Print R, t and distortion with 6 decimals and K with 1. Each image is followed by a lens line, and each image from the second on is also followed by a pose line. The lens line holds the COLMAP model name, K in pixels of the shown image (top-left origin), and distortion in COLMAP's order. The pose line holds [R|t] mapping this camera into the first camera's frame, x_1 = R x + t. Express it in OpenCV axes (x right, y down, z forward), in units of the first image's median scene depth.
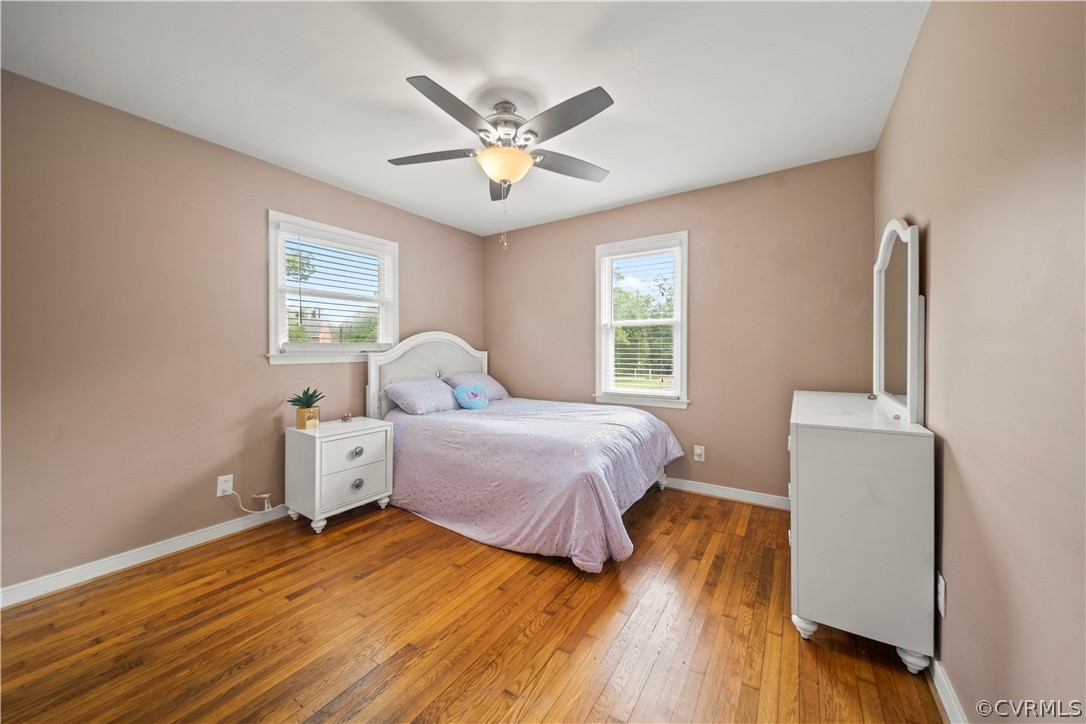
lens RADIAL K [[386.9, 0, 533.8], [0, 386.9, 360.3], [0, 0, 1]] dist [-0.000575, -0.000603]
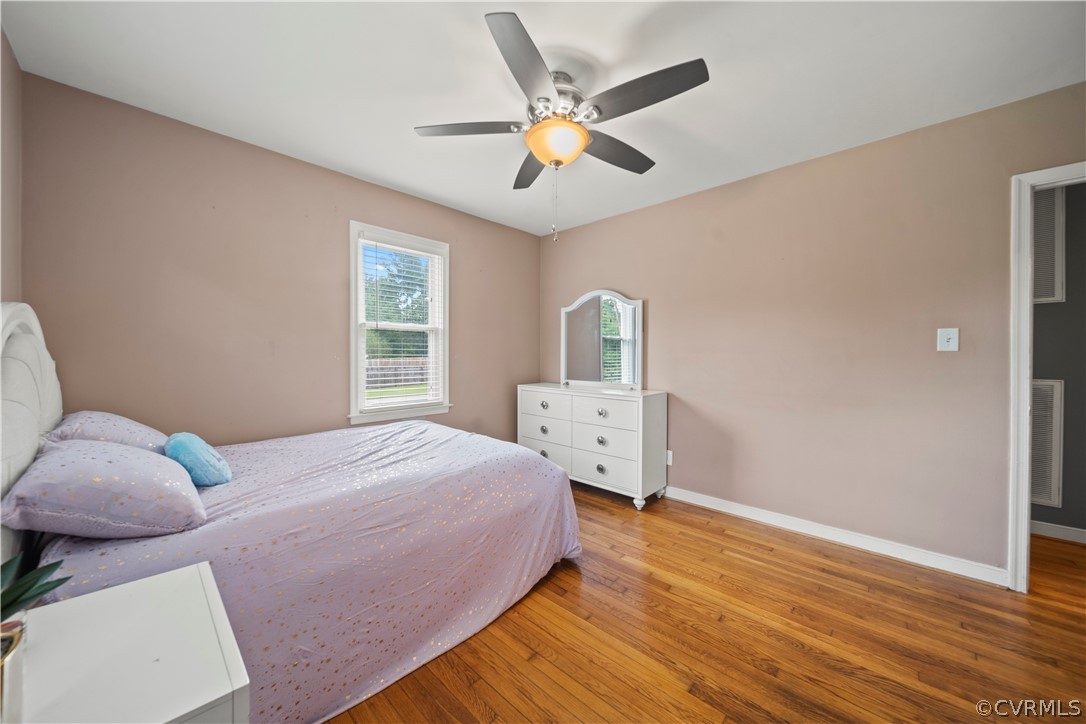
lens RADIAL K [[386.9, 0, 541.6], [0, 386.9, 363.9], [0, 0, 1]] dist [-0.000575, -0.000603]
pose [[0.154733, -0.017483, 0.987802, -0.809541], [0.023751, 0.999620, 0.013972, -0.020911], [-0.987671, 0.021300, 0.155089, 0.774648]]
